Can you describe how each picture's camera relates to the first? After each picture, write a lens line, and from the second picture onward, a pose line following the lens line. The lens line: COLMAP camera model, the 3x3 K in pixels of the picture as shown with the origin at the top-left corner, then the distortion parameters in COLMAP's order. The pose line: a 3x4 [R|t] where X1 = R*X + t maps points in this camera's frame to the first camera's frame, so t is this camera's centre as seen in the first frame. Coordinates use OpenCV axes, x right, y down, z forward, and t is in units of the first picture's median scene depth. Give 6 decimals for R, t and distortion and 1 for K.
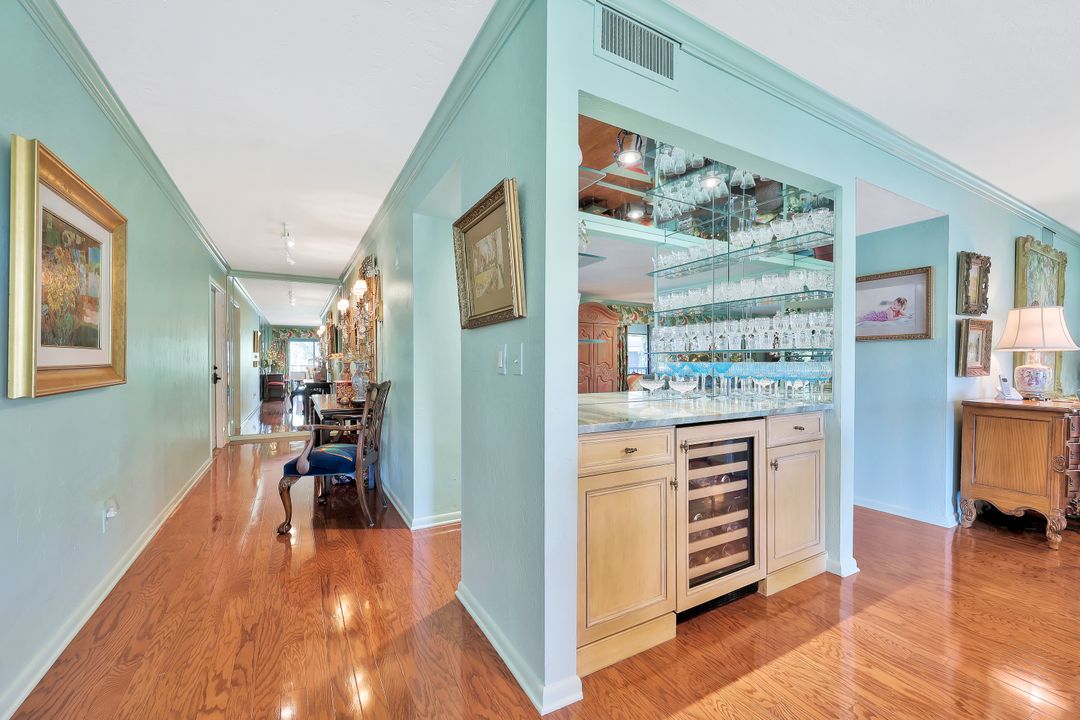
lens RADIAL K [[438.5, 0, 545.4], [0, 438.5, 365.8], [0, 0, 1]] dist [0.000638, 0.000148]
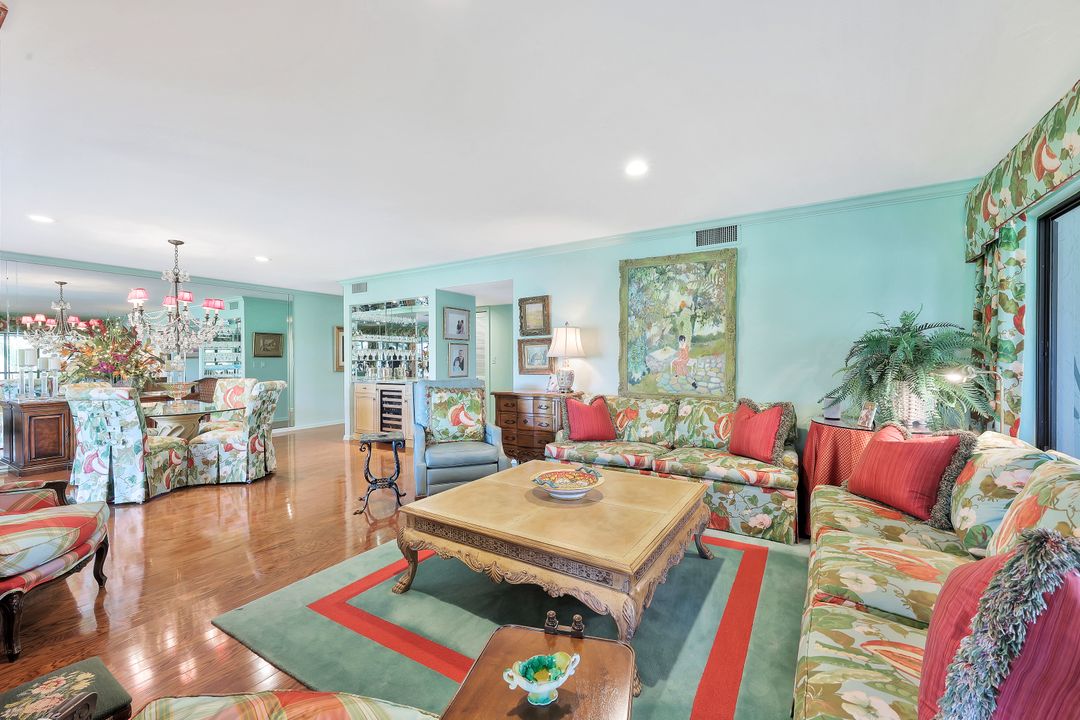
lens RADIAL K [[438.5, 0, 536.5], [0, 438.5, 359.7], [0, 0, 1]] dist [0.000638, 0.000148]
pose [[0.474874, -0.003996, -0.880044, 2.297154], [-0.002433, 0.999980, -0.005854, -0.020178], [0.880050, 0.004921, 0.474855, 0.258794]]
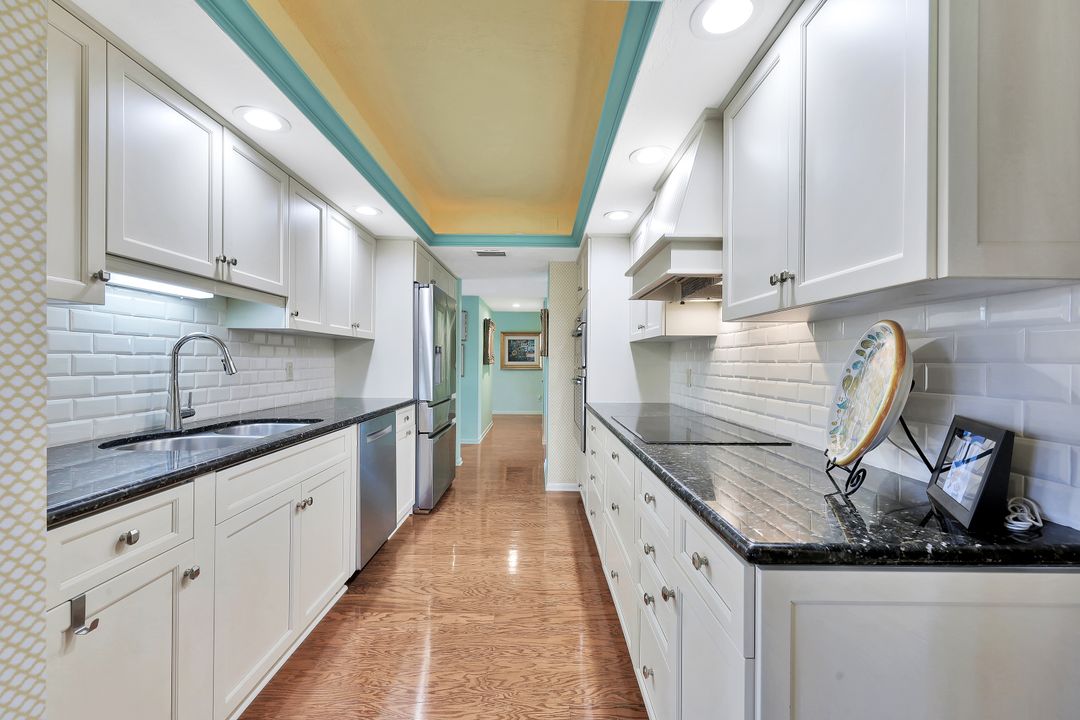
lens RADIAL K [[438.5, 0, 539.2], [0, 438.5, 364.3], [0, 0, 1]] dist [0.000638, 0.000148]
pose [[-0.501091, -0.000844, -0.865394, 2.011099], [-0.013558, 0.999884, 0.006875, -0.025881], [0.865288, 0.015178, -0.501045, 2.255582]]
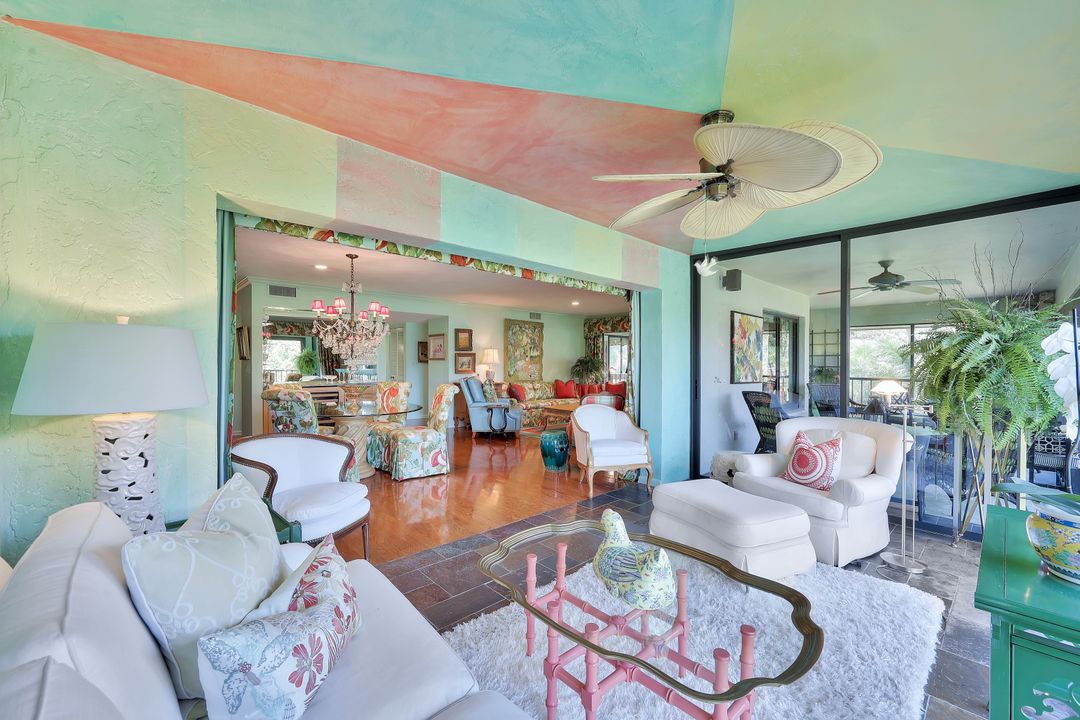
lens RADIAL K [[438.5, 0, 535.2], [0, 438.5, 371.4], [0, 0, 1]] dist [0.000638, 0.000148]
pose [[0.976629, -0.001259, 0.214927, 0.803111], [-0.001010, 0.999945, 0.010450, -0.018897], [-0.214928, -0.010423, 0.976574, -1.700840]]
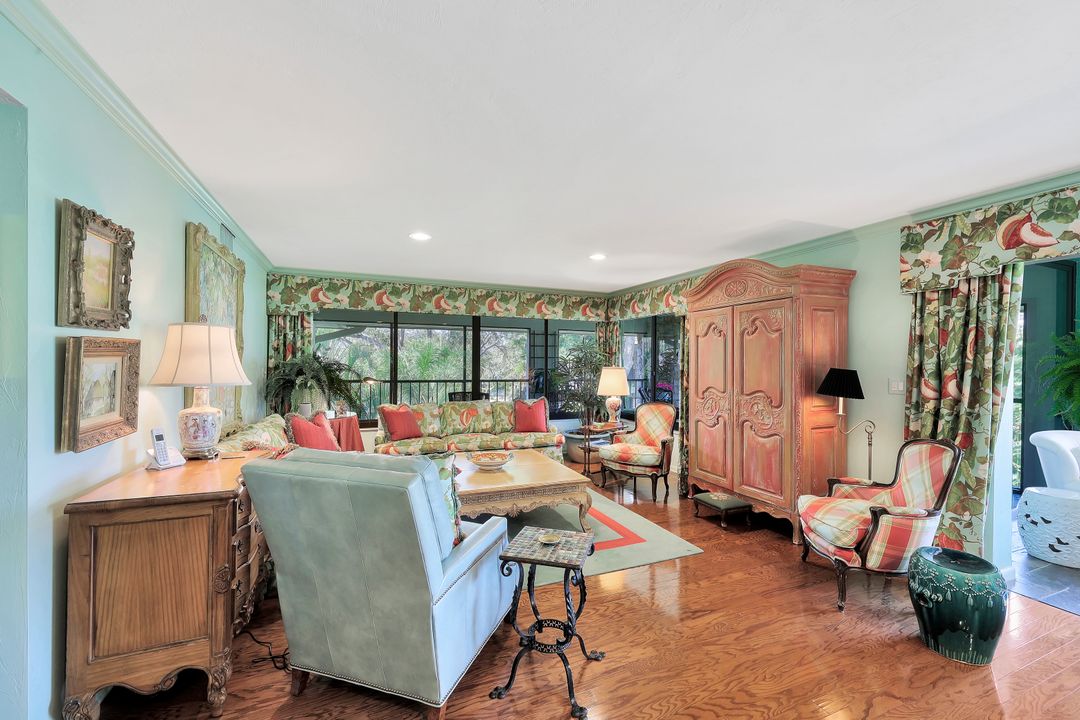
lens RADIAL K [[438.5, 0, 540.3], [0, 438.5, 364.2], [0, 0, 1]] dist [0.000638, 0.000148]
pose [[0.127276, -0.006673, 0.991845, 0.498129], [0.001144, 0.999978, 0.006581, -0.073968], [-0.991867, 0.000297, 0.127281, 0.385362]]
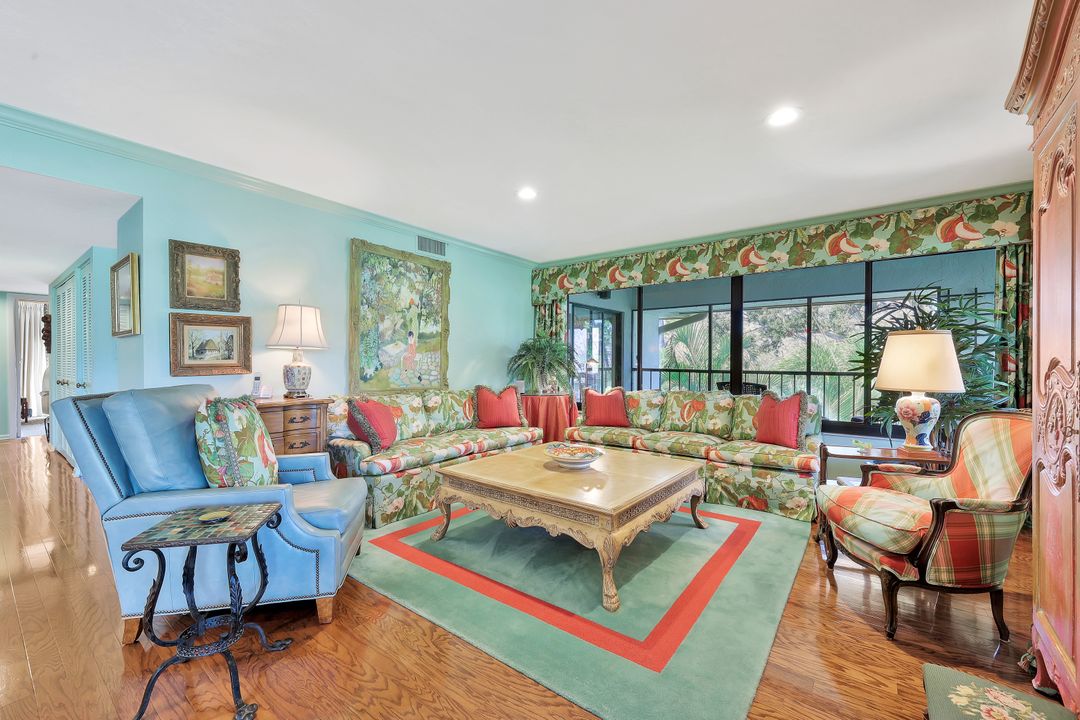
lens RADIAL K [[438.5, 0, 538.9], [0, 438.5, 361.8], [0, 0, 1]] dist [0.000638, 0.000148]
pose [[0.921873, -0.000703, 0.387491, 1.234413], [0.004064, 0.999961, -0.007856, 0.004636], [-0.387470, 0.008817, 0.921840, -0.131817]]
